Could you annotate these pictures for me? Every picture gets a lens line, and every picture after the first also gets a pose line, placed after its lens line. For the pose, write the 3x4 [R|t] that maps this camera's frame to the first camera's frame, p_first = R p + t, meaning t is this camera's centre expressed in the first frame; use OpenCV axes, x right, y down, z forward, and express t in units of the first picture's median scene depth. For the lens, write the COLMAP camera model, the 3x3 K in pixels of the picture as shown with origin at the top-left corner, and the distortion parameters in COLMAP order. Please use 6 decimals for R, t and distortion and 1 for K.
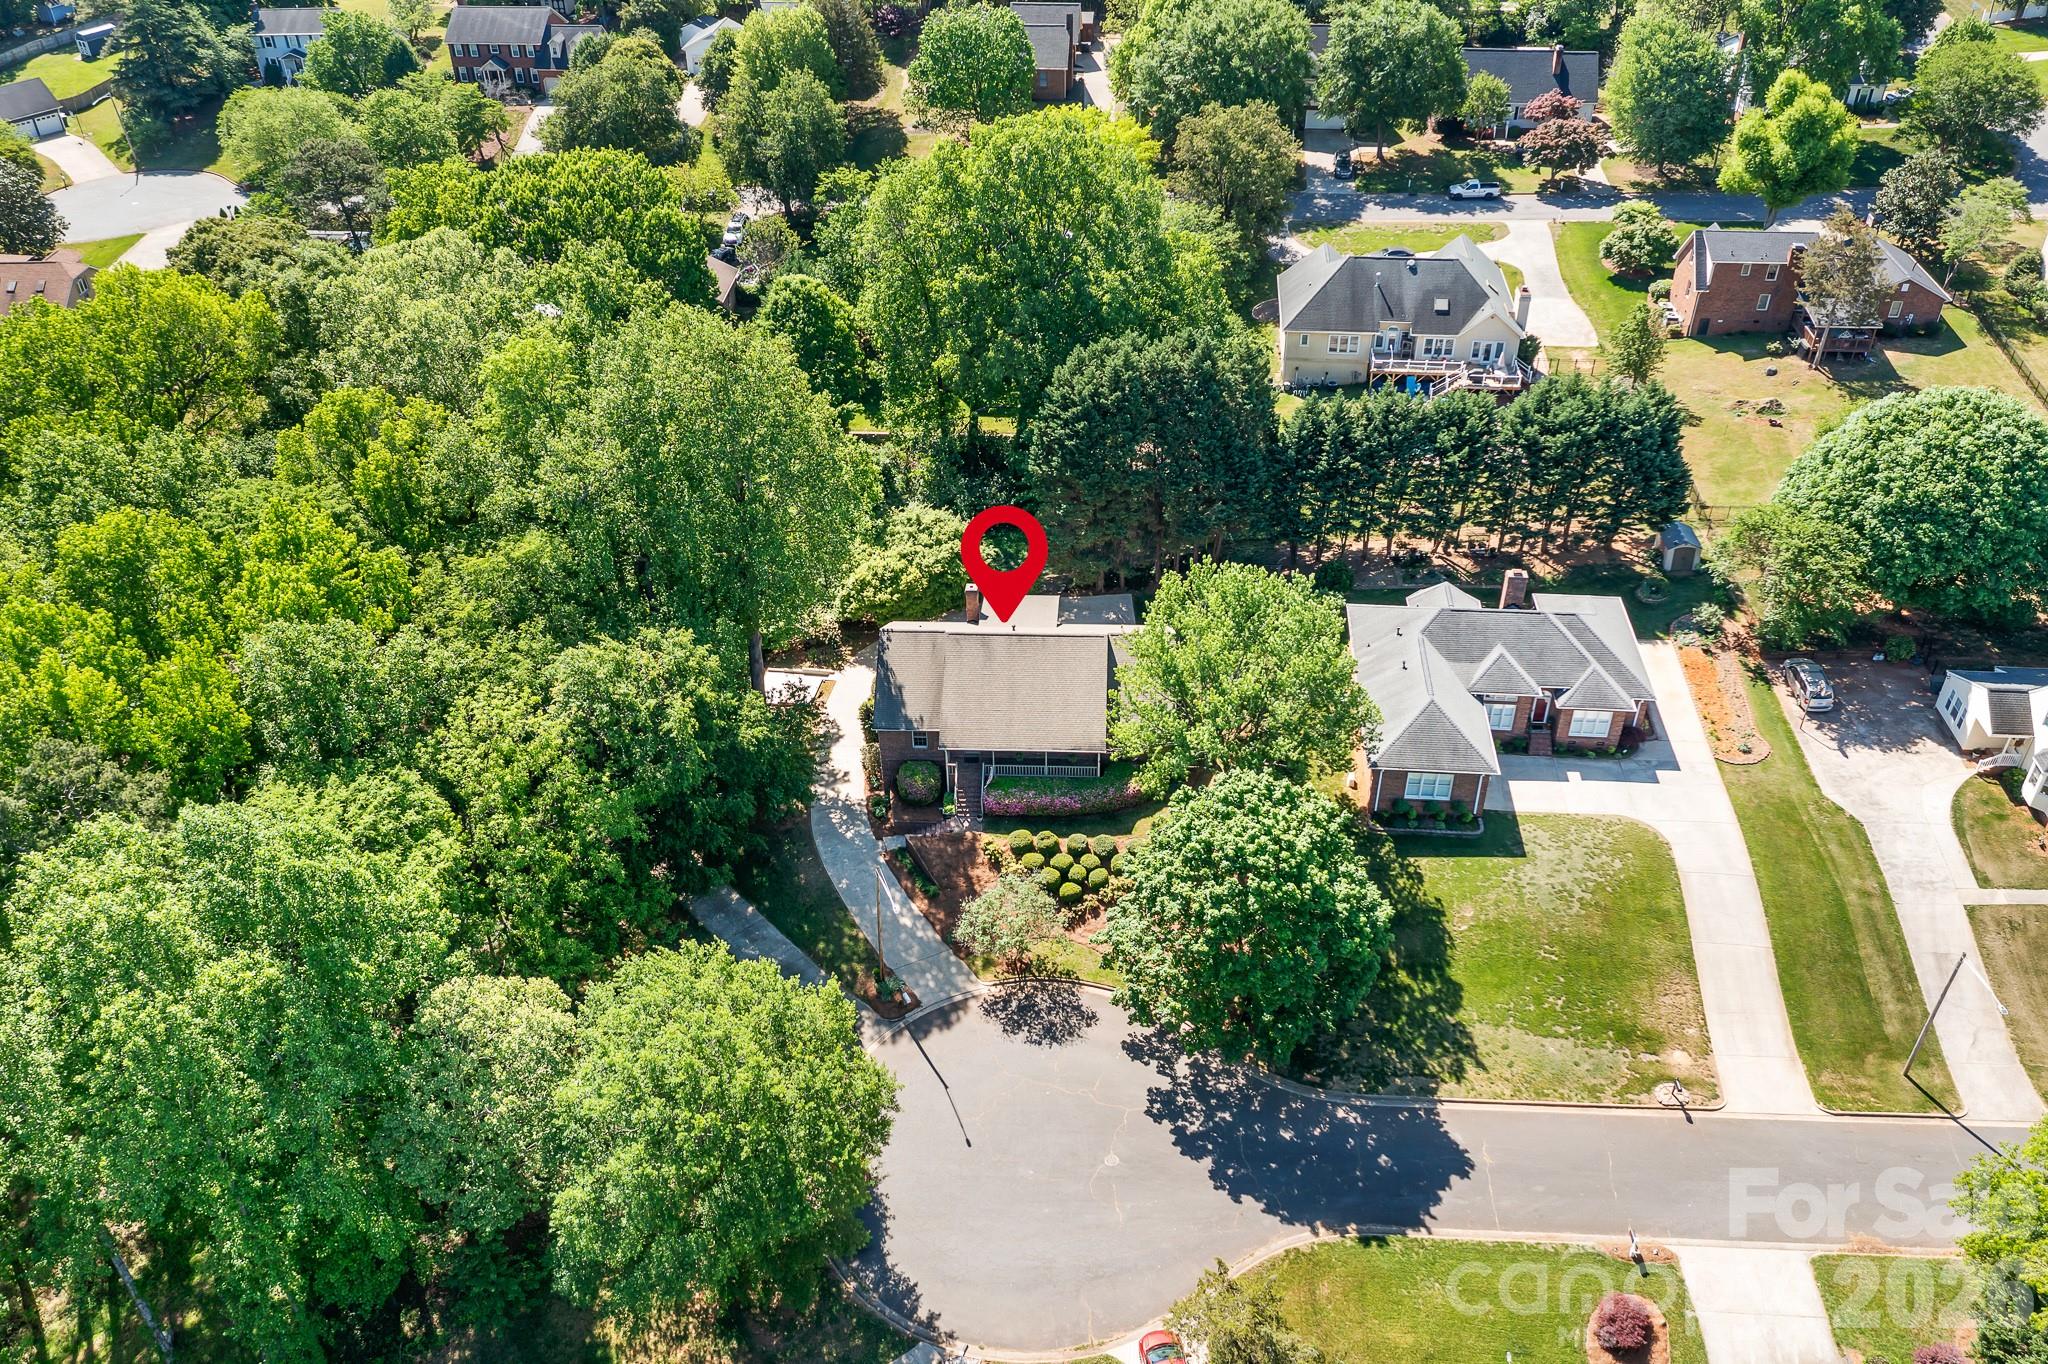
lens RADIAL K [[1618.0, 0, 1012.8], [0, 1618.0, 705.8], [0, 0, 1]] dist [-0.015803, 0.009530]
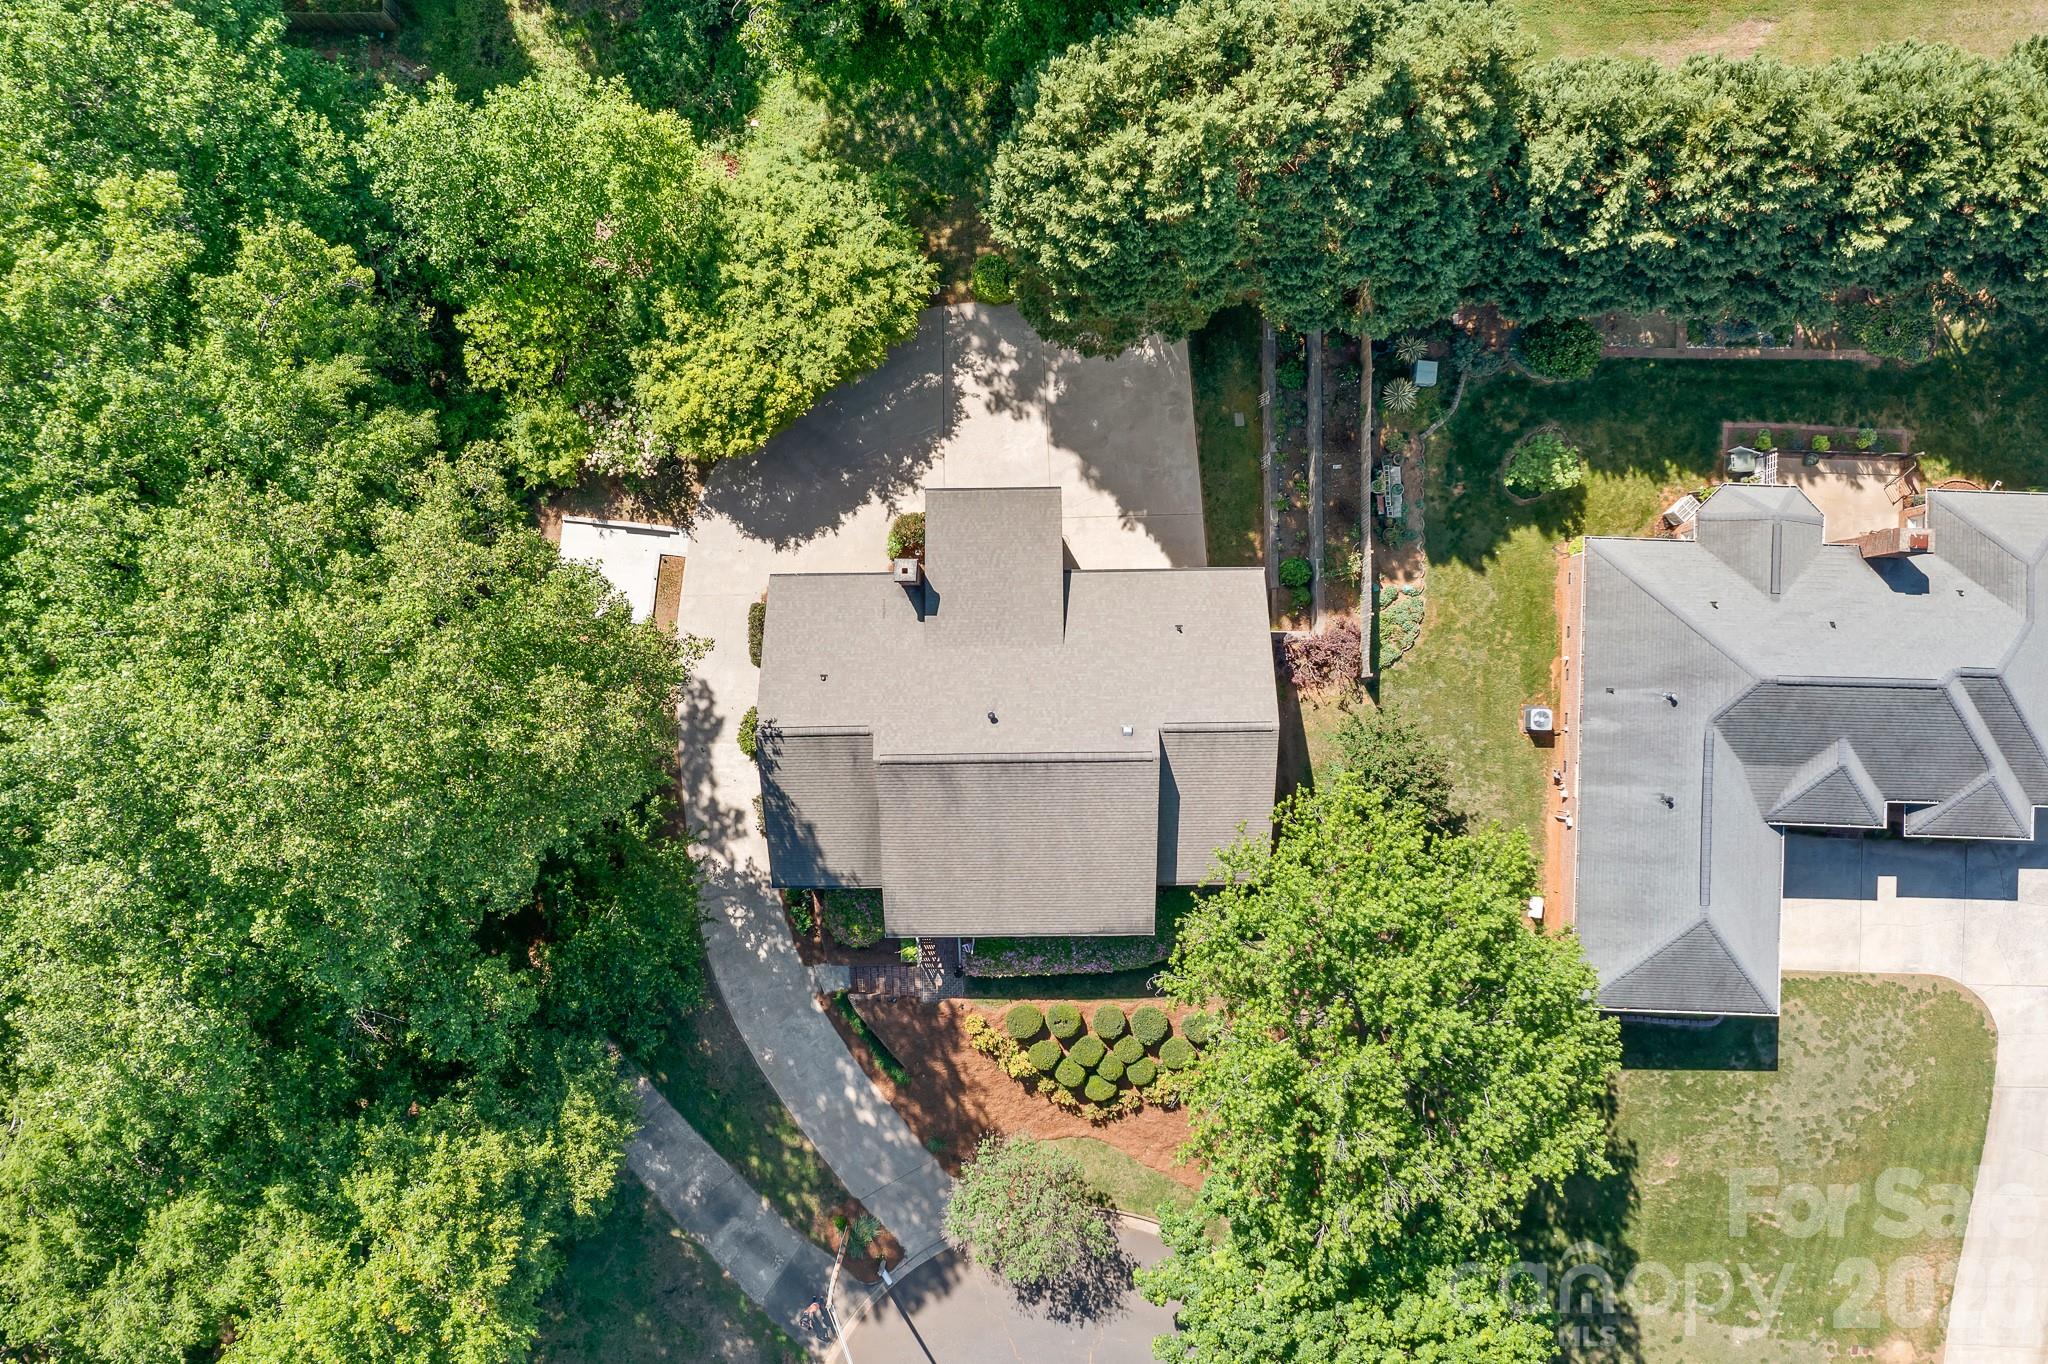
lens RADIAL K [[1618.0, 0, 1012.8], [0, 1618.0, 705.8], [0, 0, 1]] dist [-0.015803, 0.009530]
pose [[0.997972, -0.063651, 0.000420, 0.008580], [0.039126, 0.618625, 0.784712, -0.546037], [-0.050207, -0.783104, 0.619861, 0.724086]]
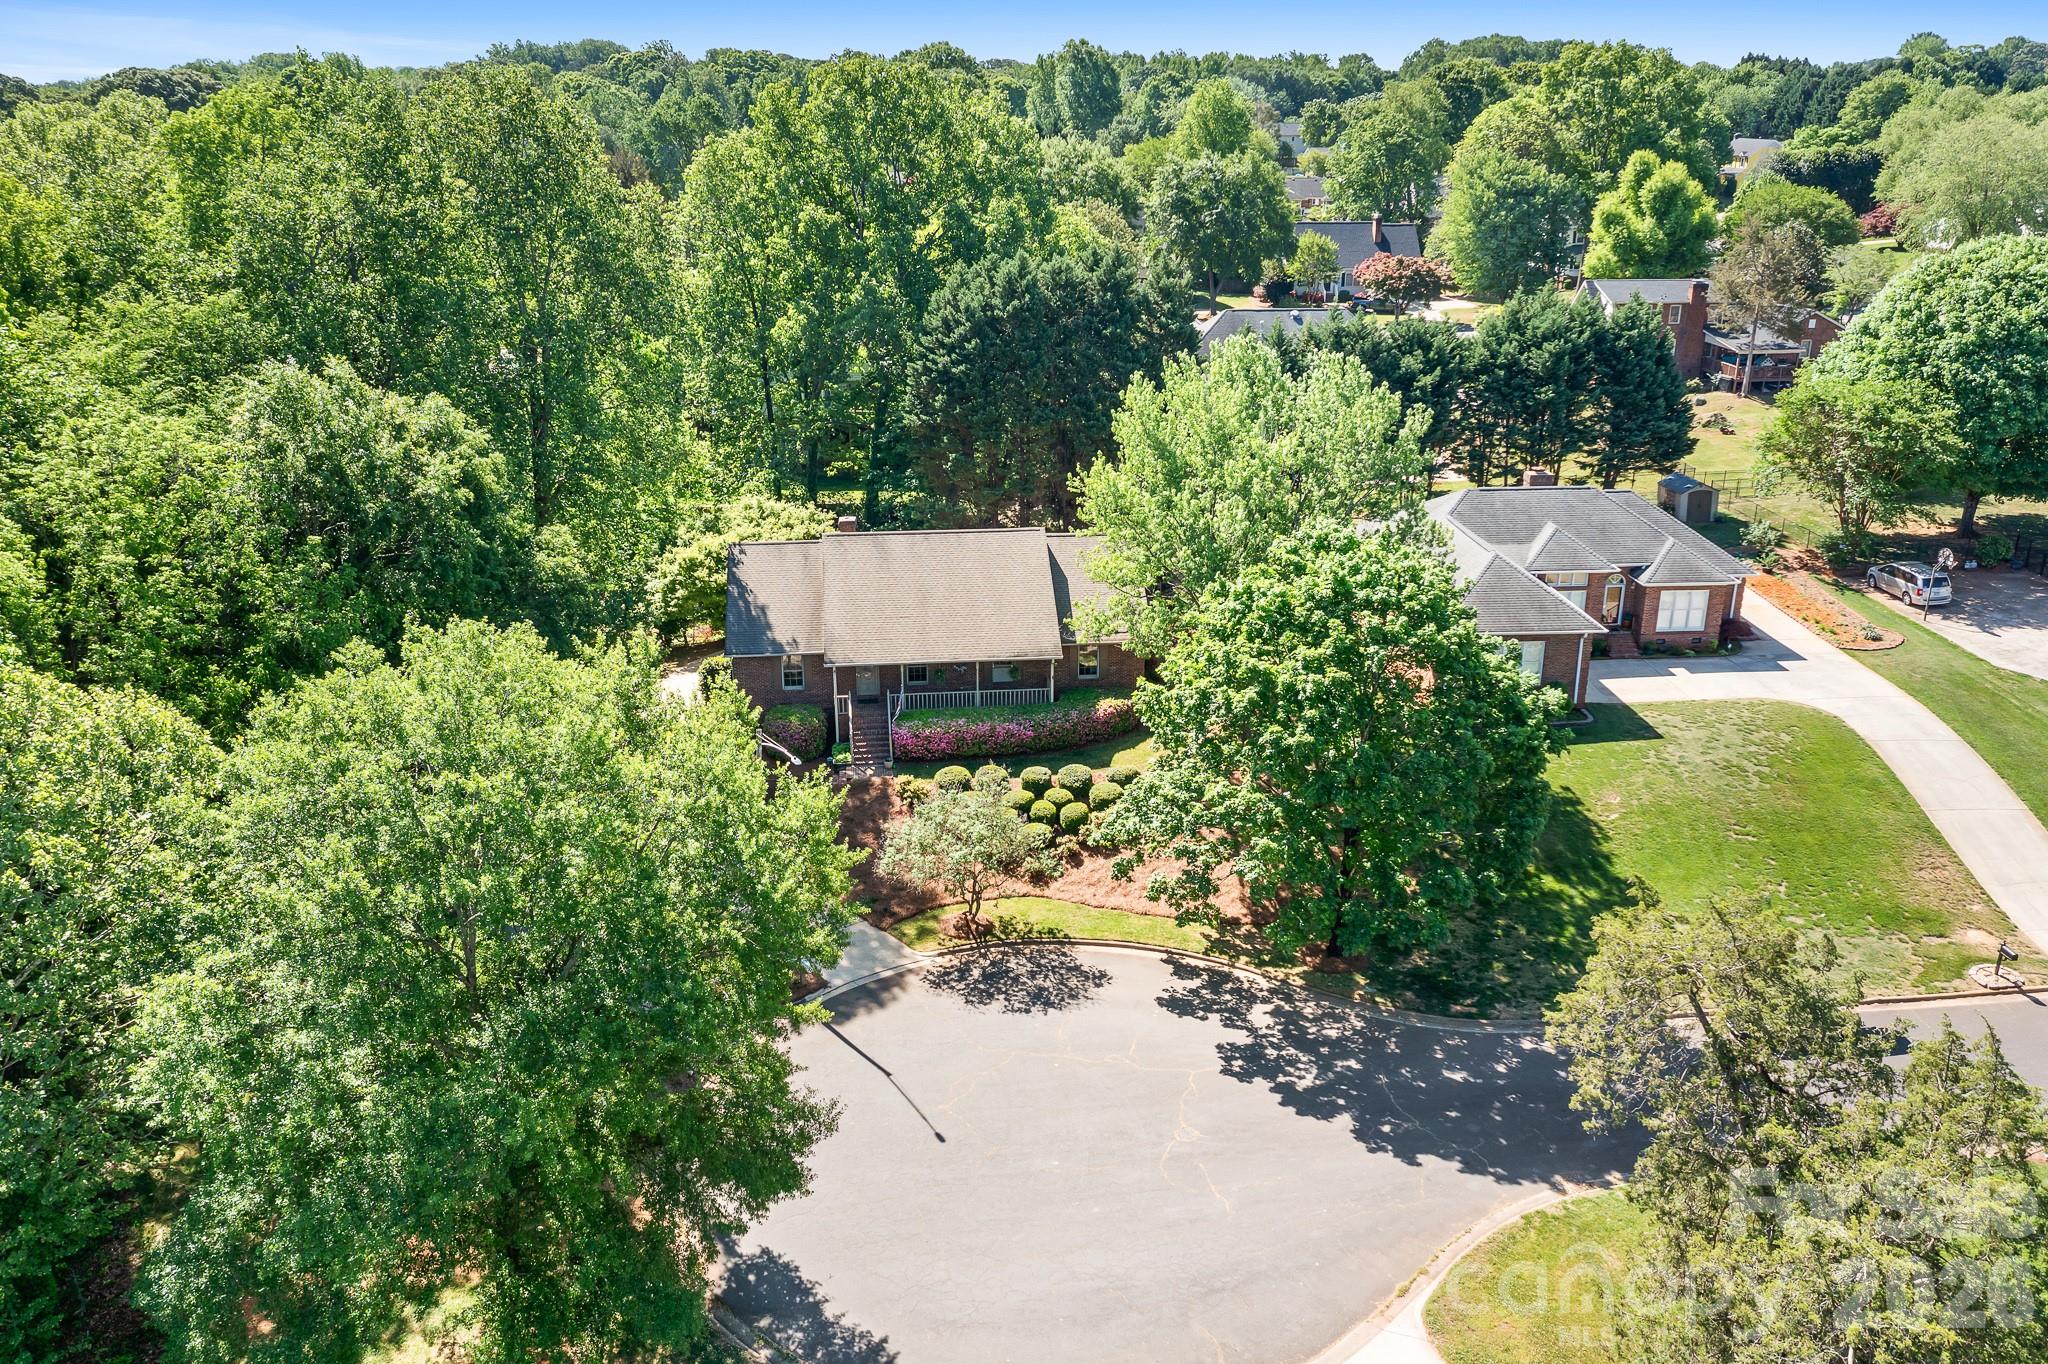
lens RADIAL K [[1618.0, 0, 1012.8], [0, 1618.0, 705.8], [0, 0, 1]] dist [-0.015803, 0.009530]
pose [[0.988355, -0.042926, 0.145985, -0.072258], [0.082379, 0.957575, -0.276157, 0.256767], [-0.127937, 0.284968, 0.949961, 0.356827]]
